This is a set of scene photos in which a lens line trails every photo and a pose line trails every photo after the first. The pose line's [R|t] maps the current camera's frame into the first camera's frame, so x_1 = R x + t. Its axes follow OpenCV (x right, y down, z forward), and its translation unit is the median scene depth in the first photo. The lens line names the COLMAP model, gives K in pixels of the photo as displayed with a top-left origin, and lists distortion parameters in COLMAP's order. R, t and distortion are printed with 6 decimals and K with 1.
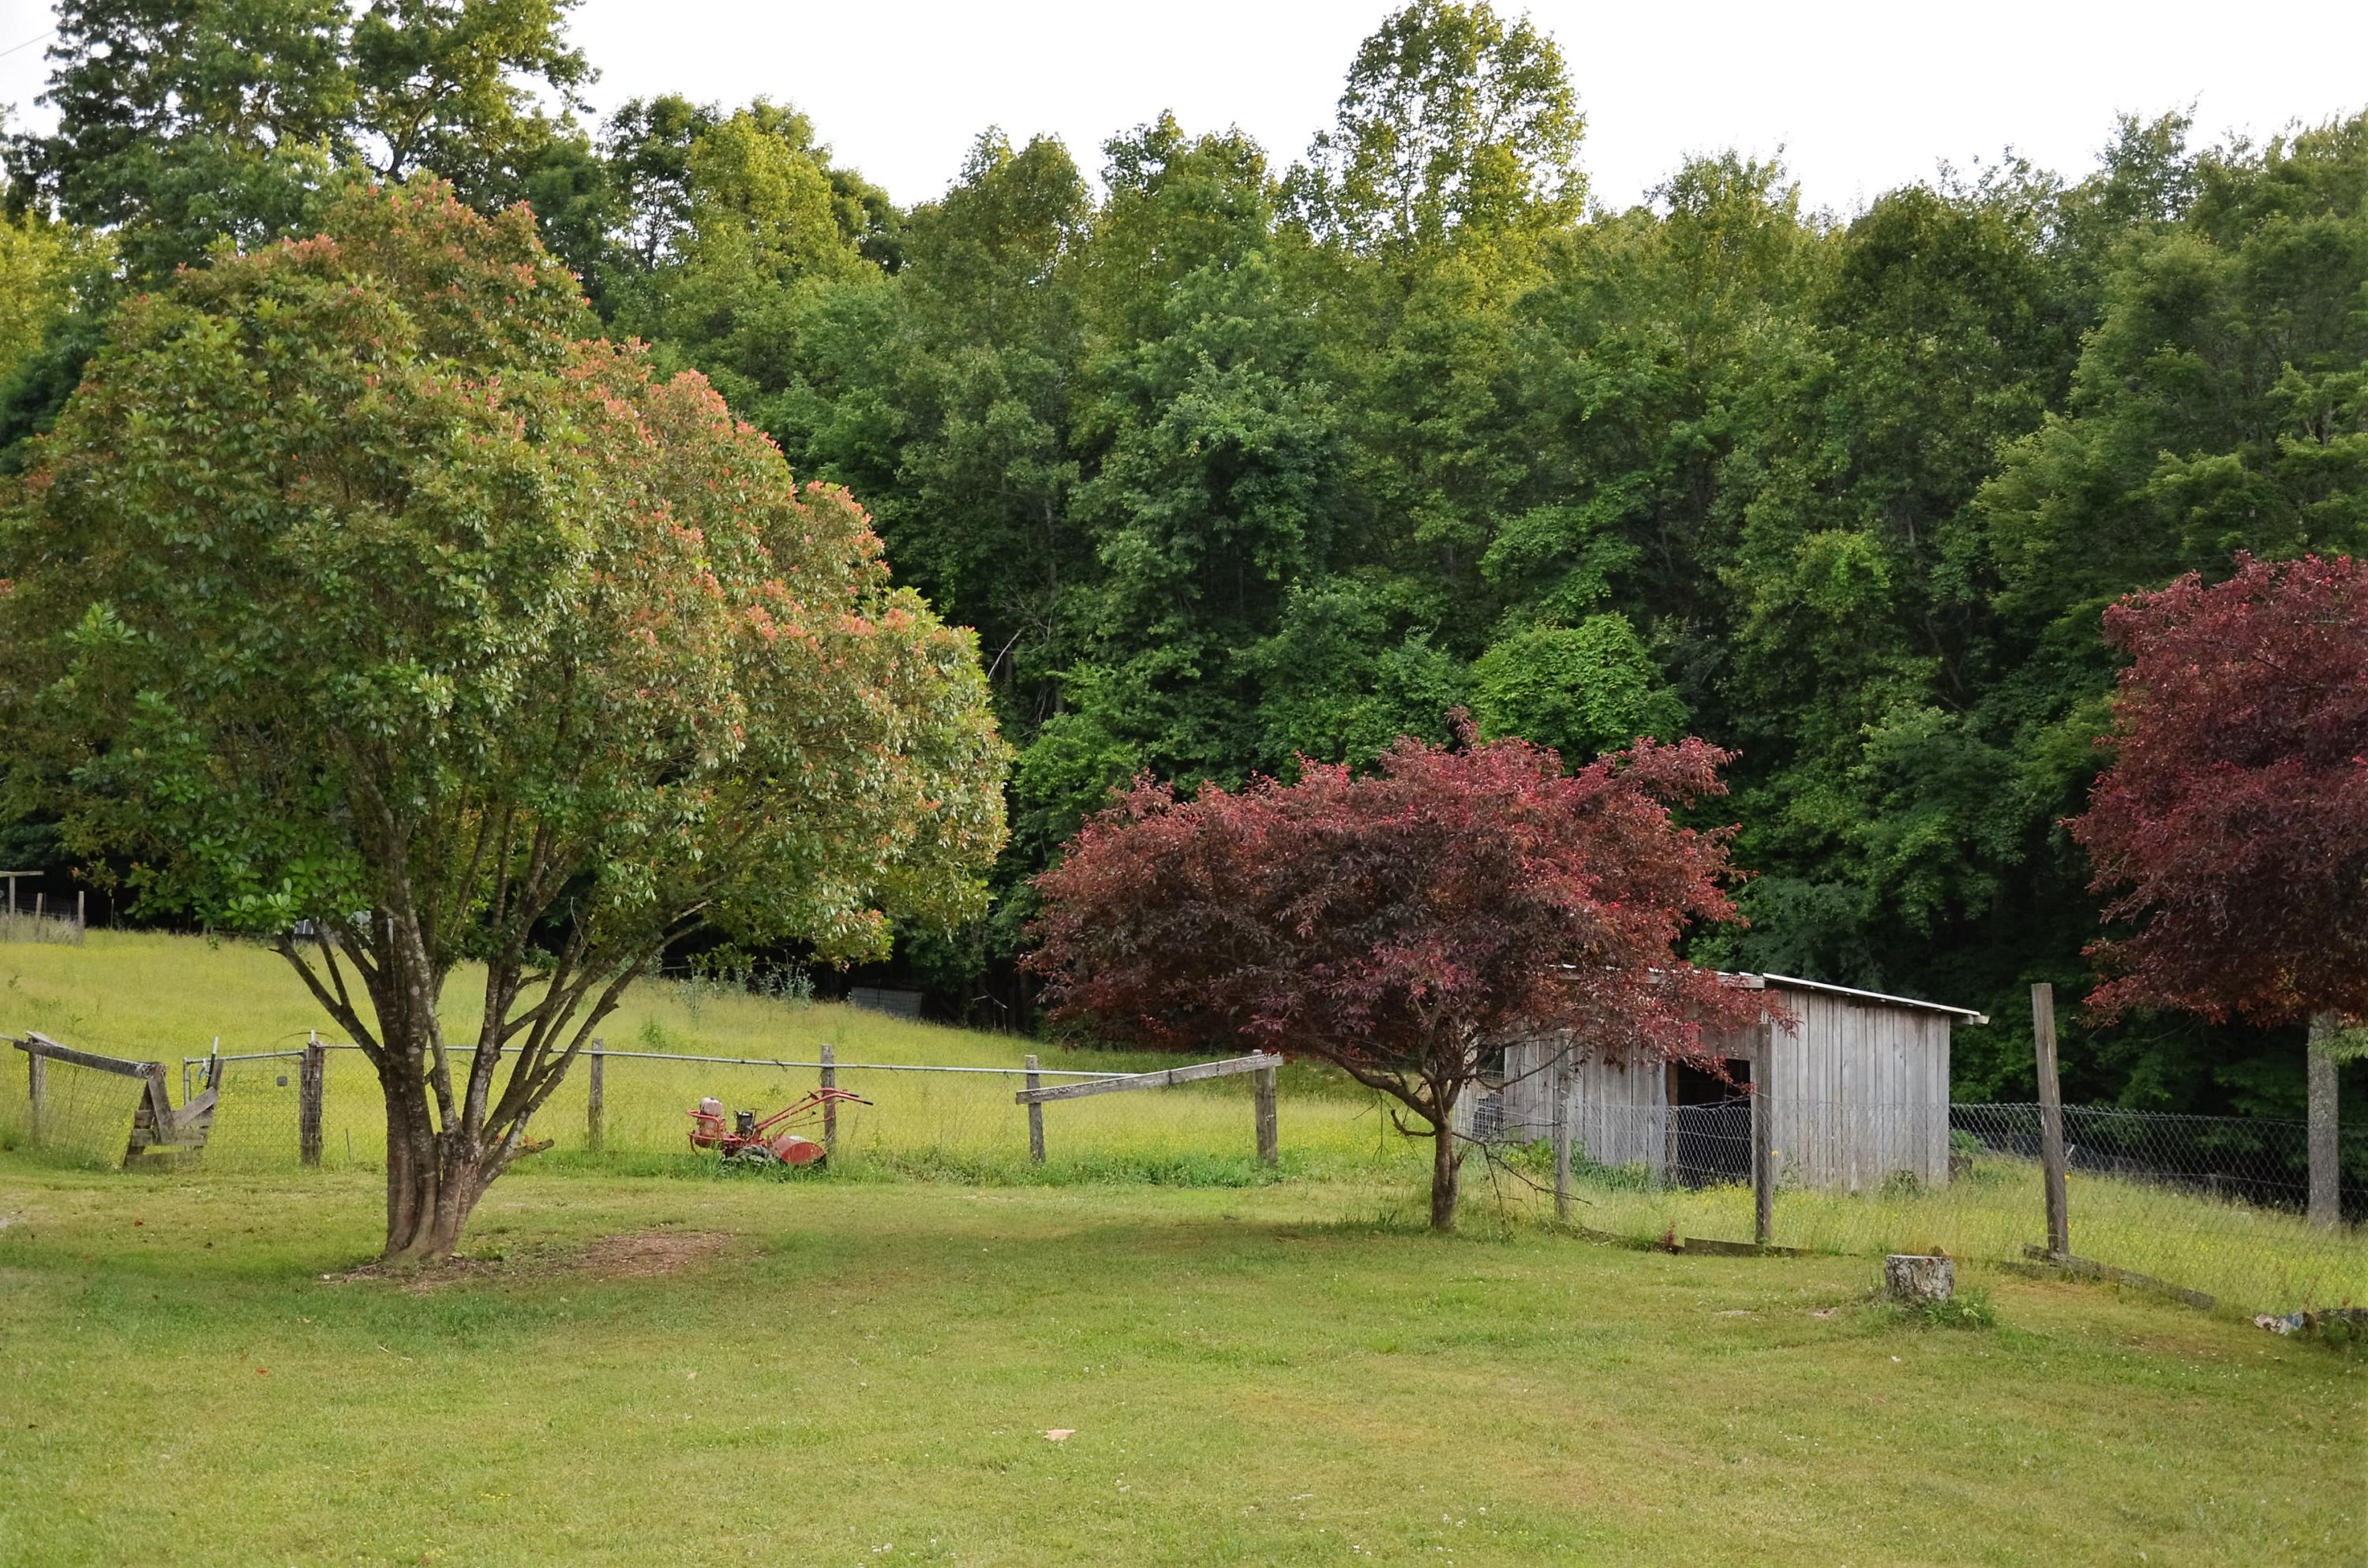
lens RADIAL K [[2471.8, 0, 1184.0], [0, 2471.8, 784.0], [0, 0, 1]] dist [-0.049522, 0.306804]
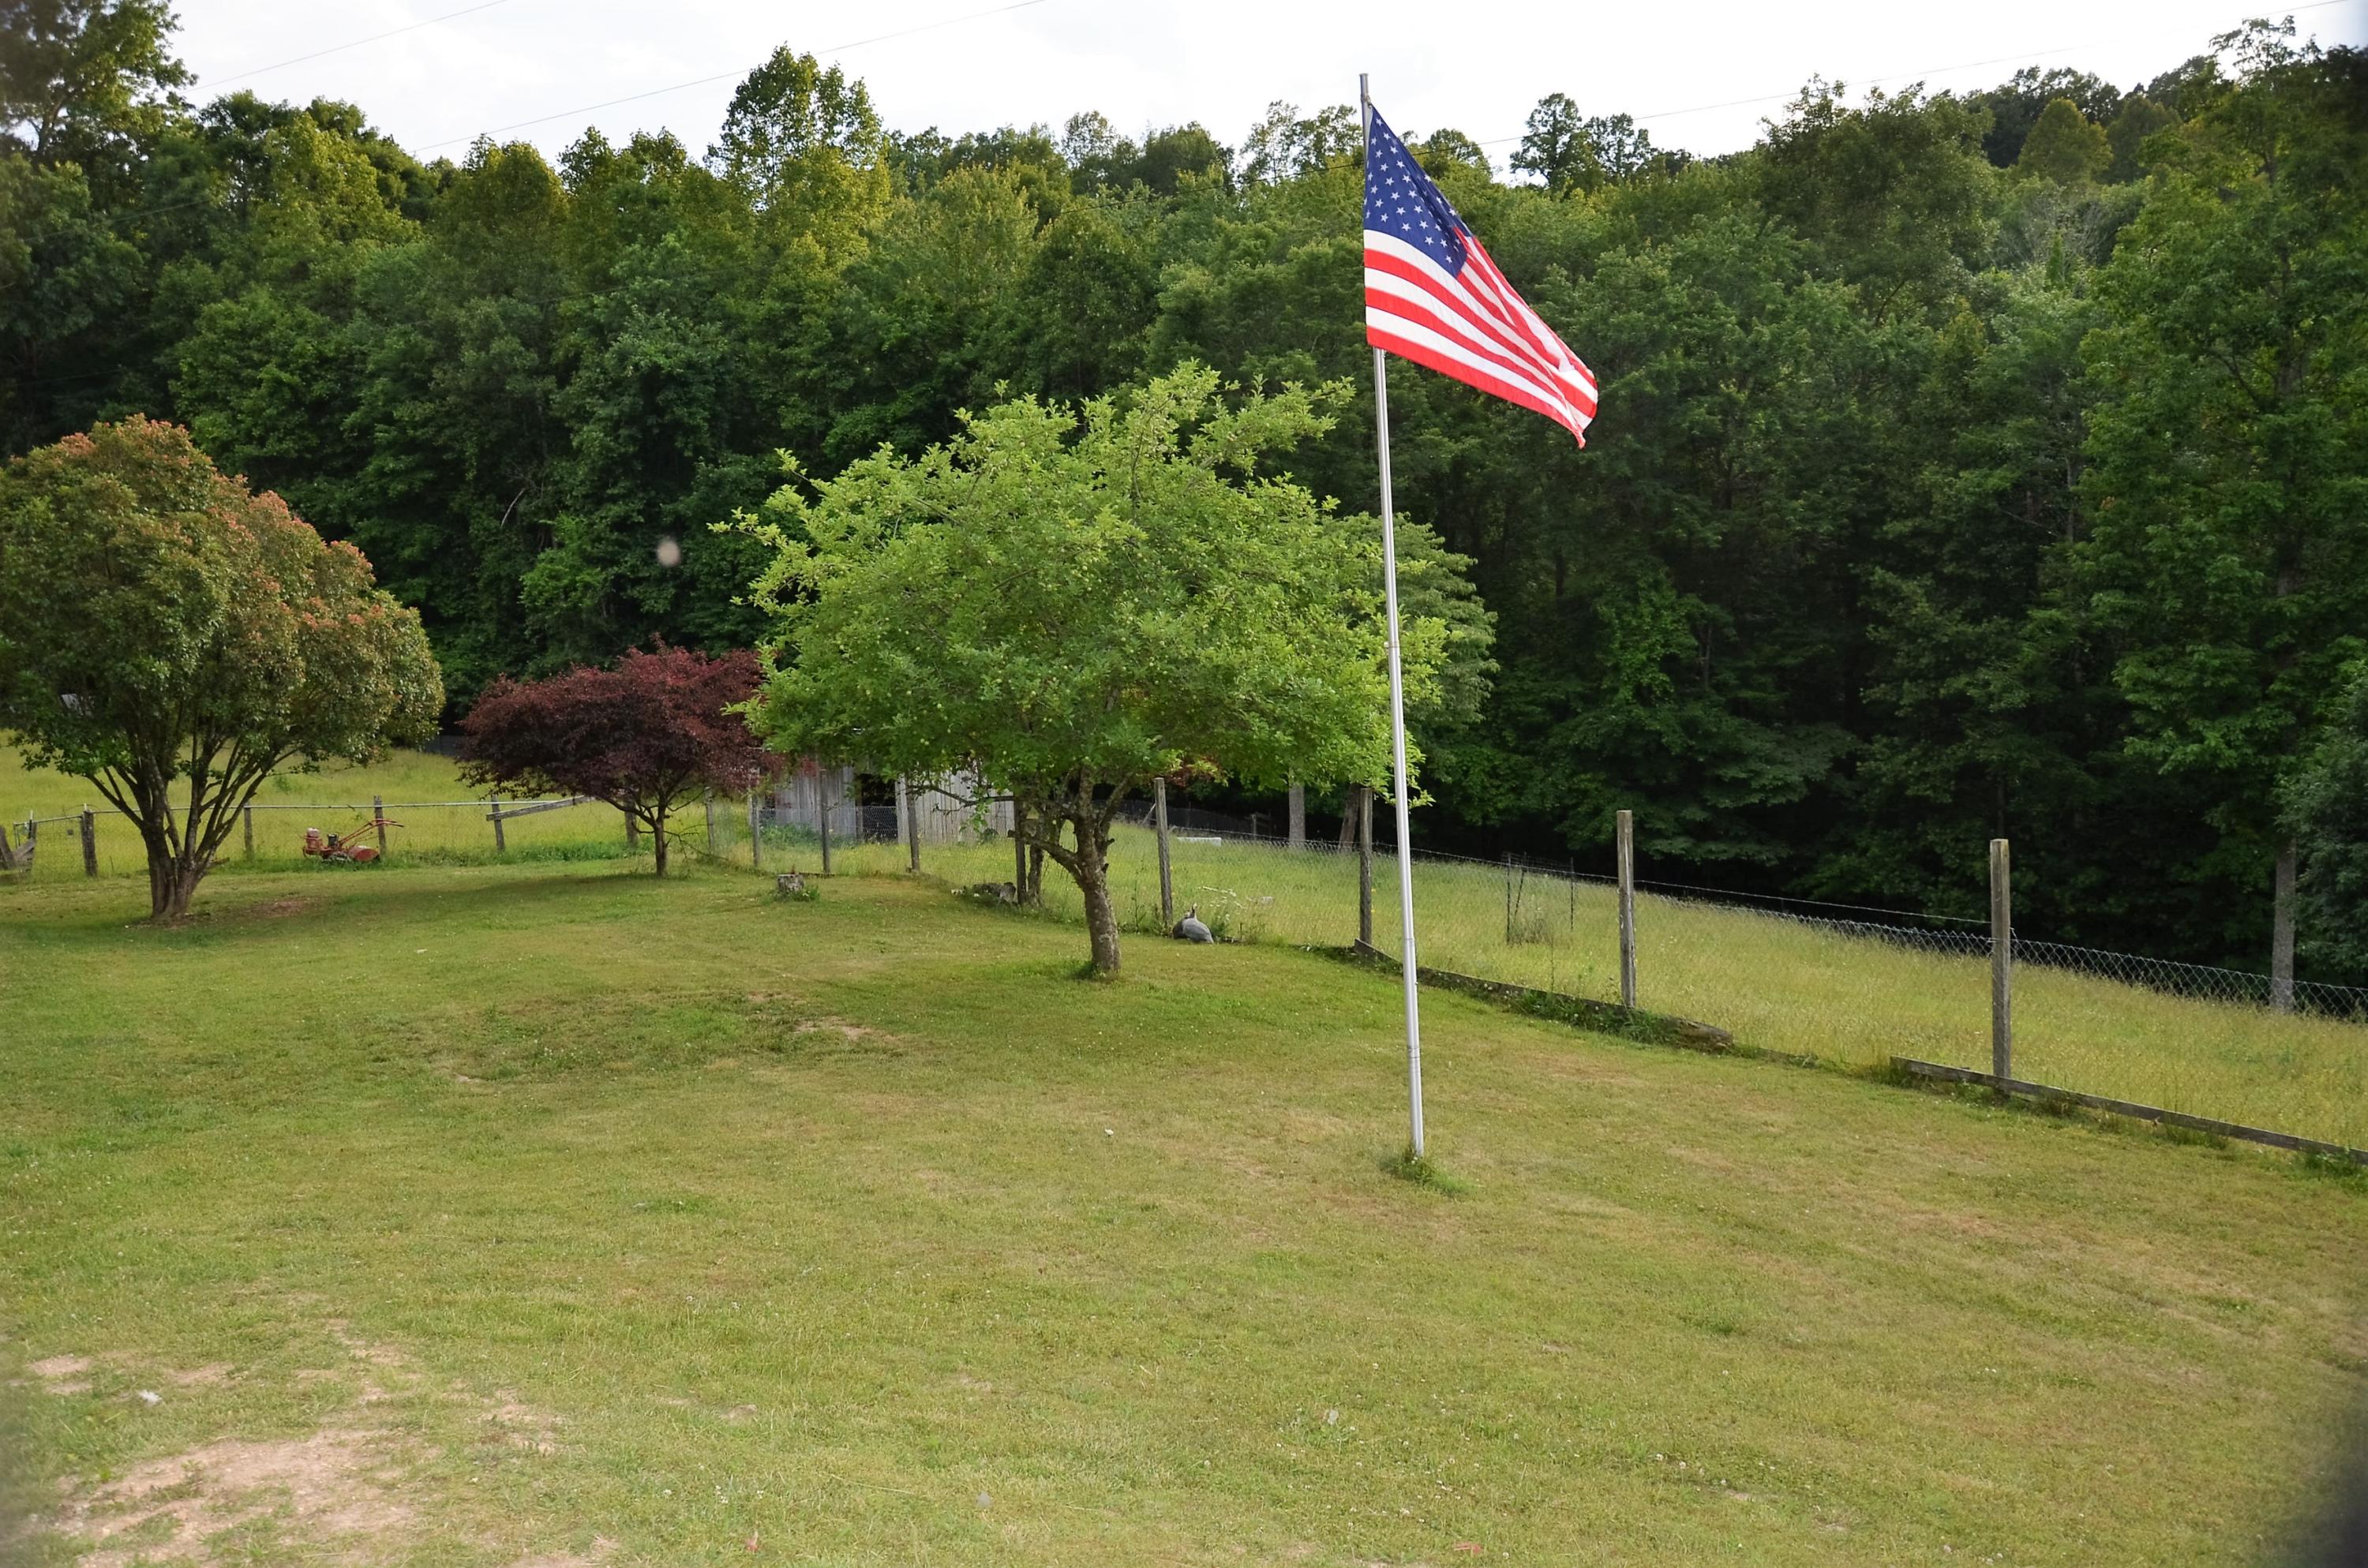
lens RADIAL K [[1995.2, 0, 1181.4], [0, 1995.2, 768.1], [0, 0, 1]] dist [-0.168482, 0.178754]
pose [[0.975075, -0.050273, 0.216106, 0.062474], [0.022843, 0.991563, 0.127600, -0.042208], [-0.220697, -0.119483, 0.967996, -0.261616]]
